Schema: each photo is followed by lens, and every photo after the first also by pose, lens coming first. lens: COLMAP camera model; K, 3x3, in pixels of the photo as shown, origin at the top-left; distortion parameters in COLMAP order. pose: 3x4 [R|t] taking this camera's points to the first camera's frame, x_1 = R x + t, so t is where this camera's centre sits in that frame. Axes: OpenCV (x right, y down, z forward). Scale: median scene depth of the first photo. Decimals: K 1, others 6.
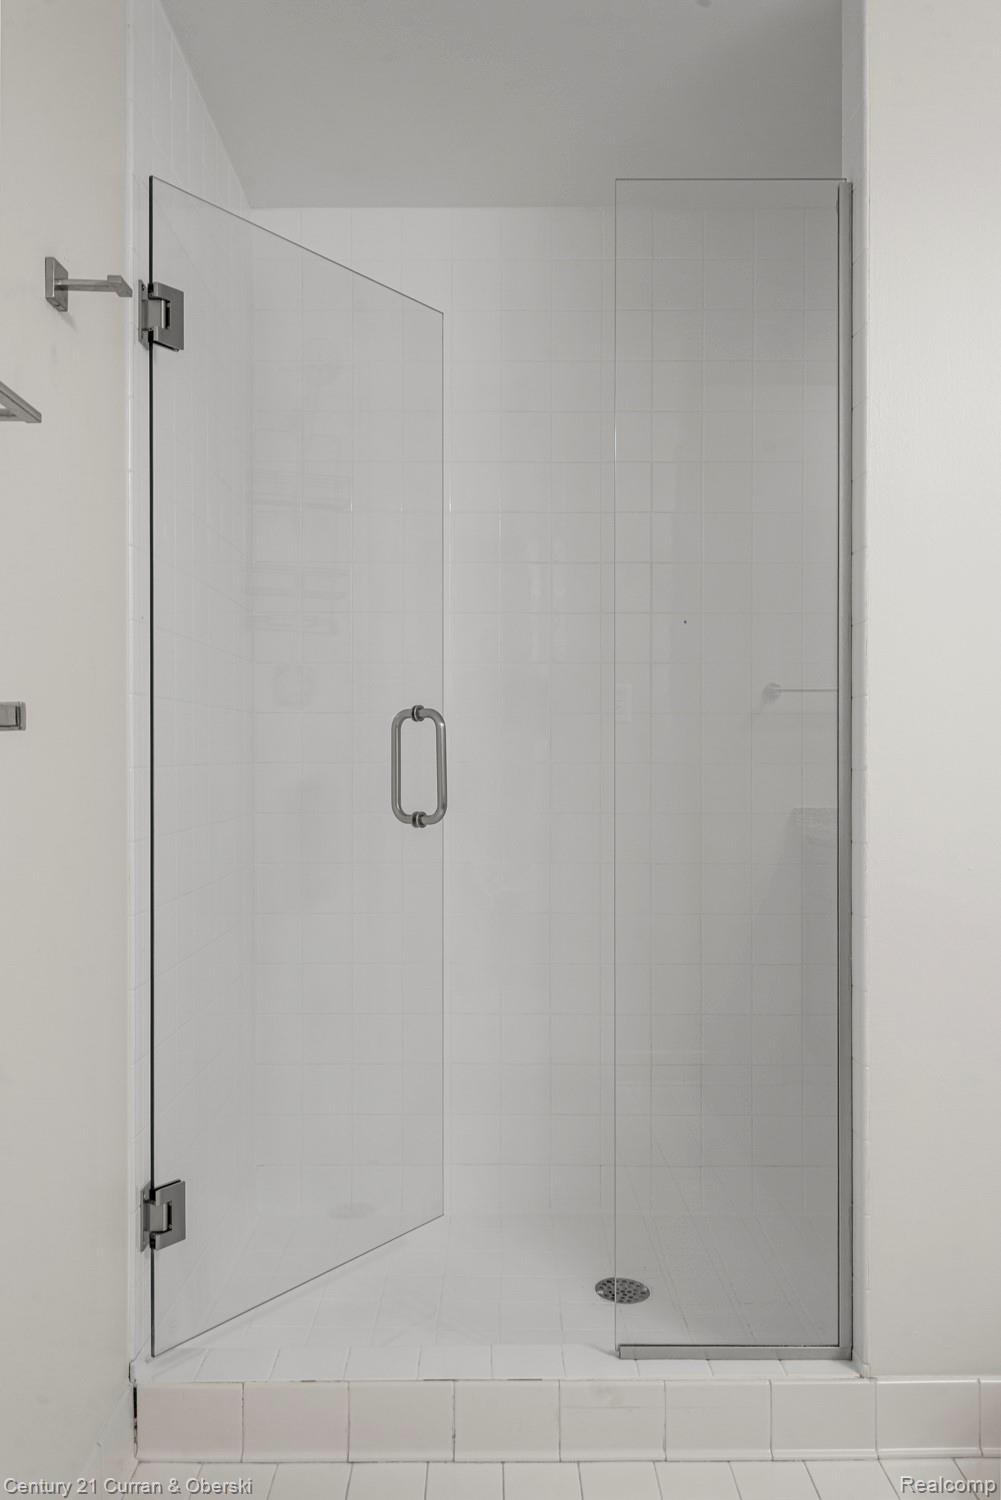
lens RADIAL K [[1211.0, 0, 501.5], [0, 1211.0, 763.3], [0, 0, 1]] dist [0.049977, -0.072015]
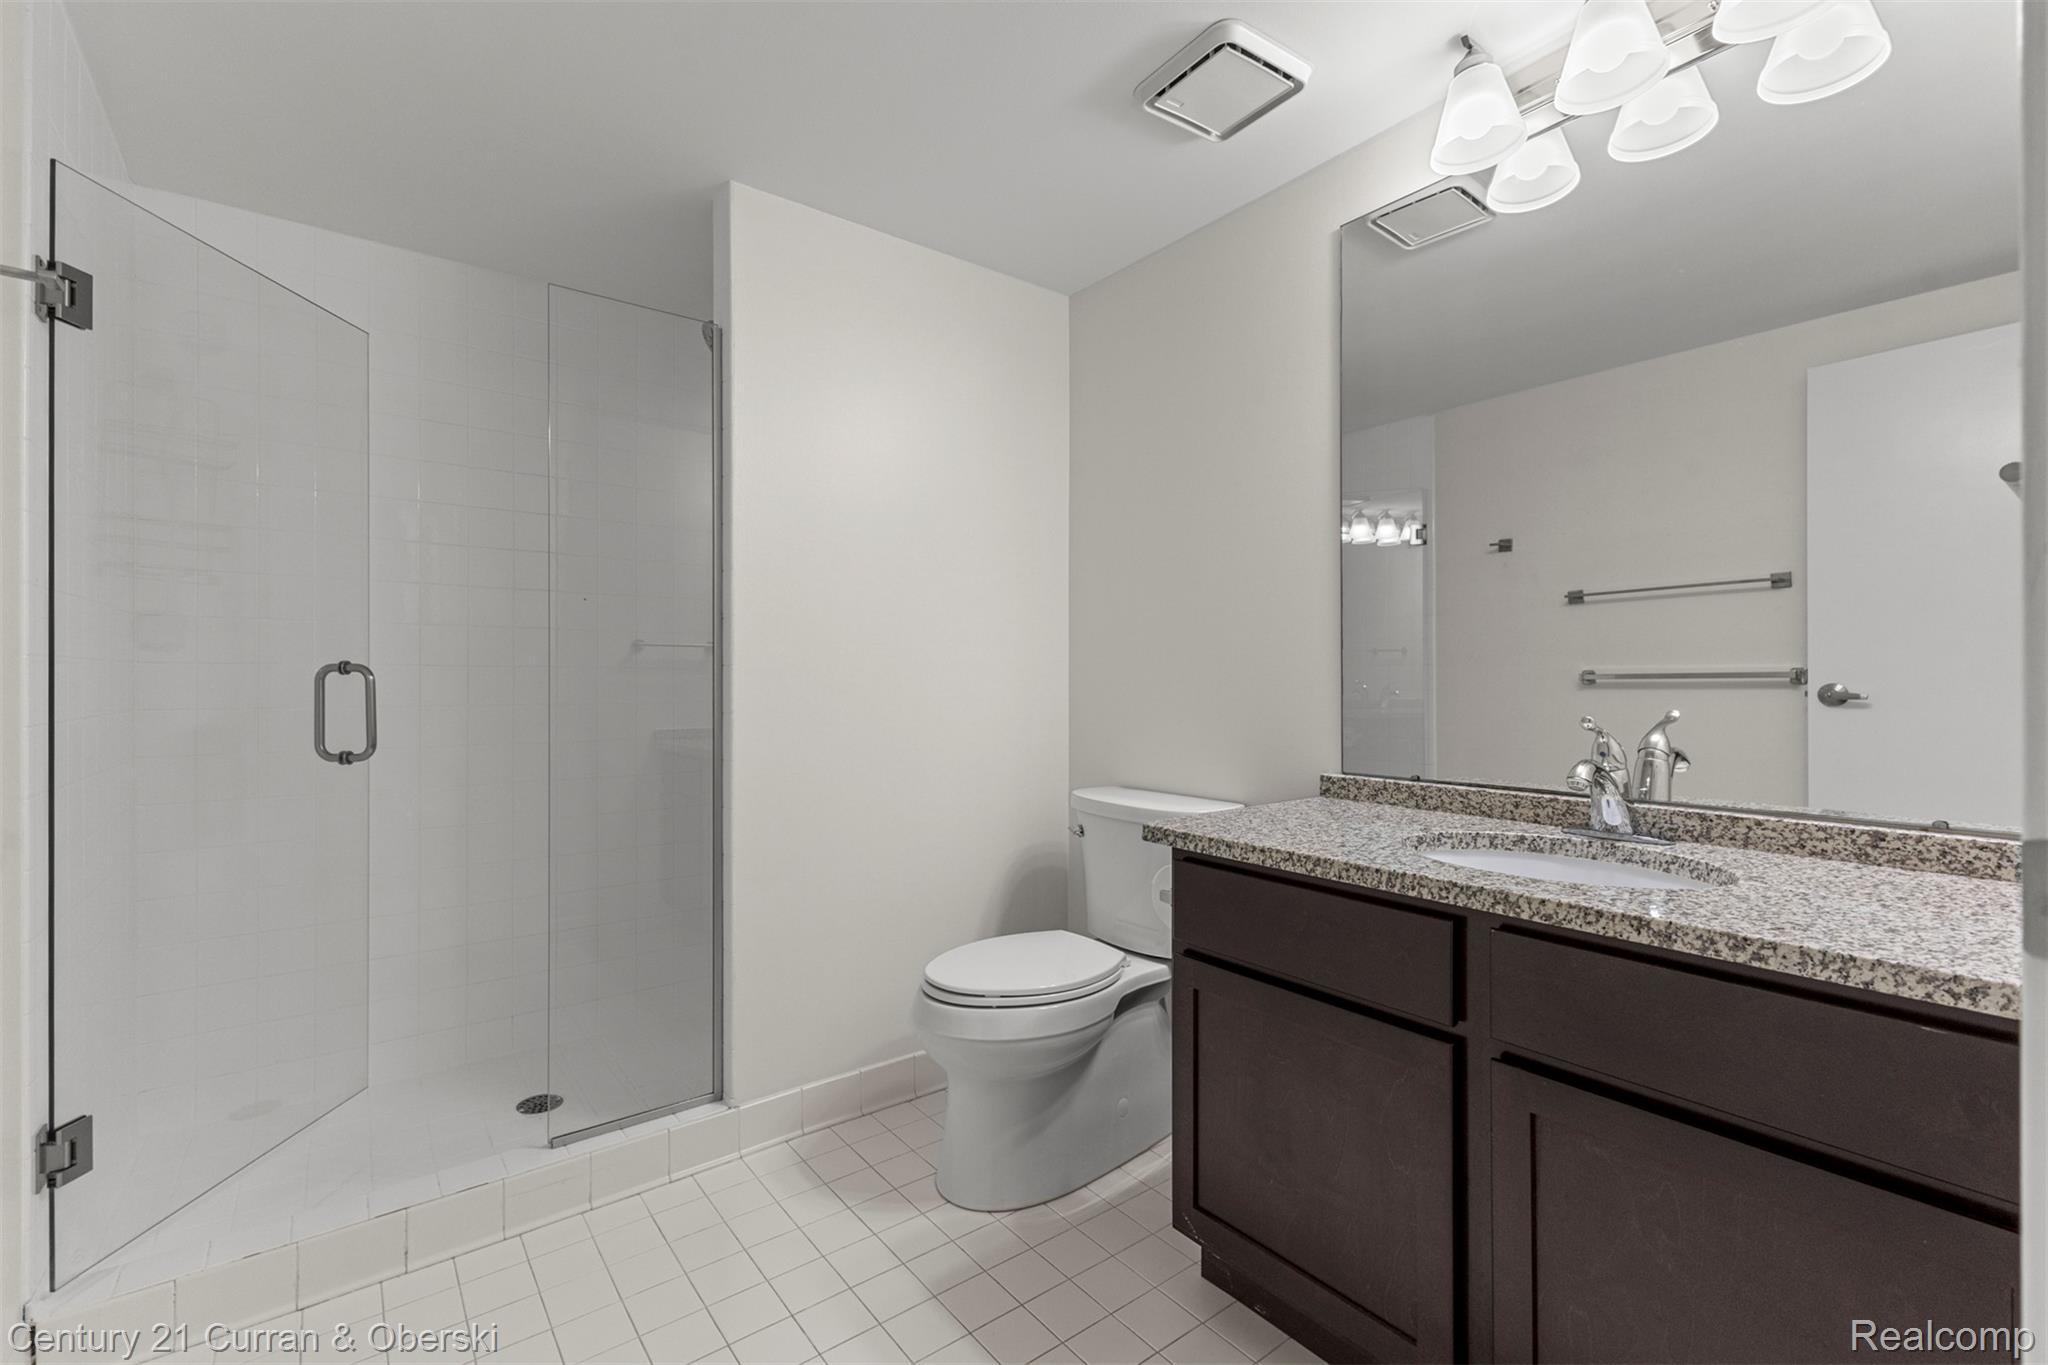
lens RADIAL K [[887.6, 0, 1013.1], [0, 887.6, 678.4], [0, 0, 1]] dist [0.012499, -0.004454]
pose [[0.793761, 0.001847, 0.608227, -0.099495], [0.001349, 0.999988, -0.004798, -0.031595], [-0.608228, 0.004629, 0.793749, -0.105276]]
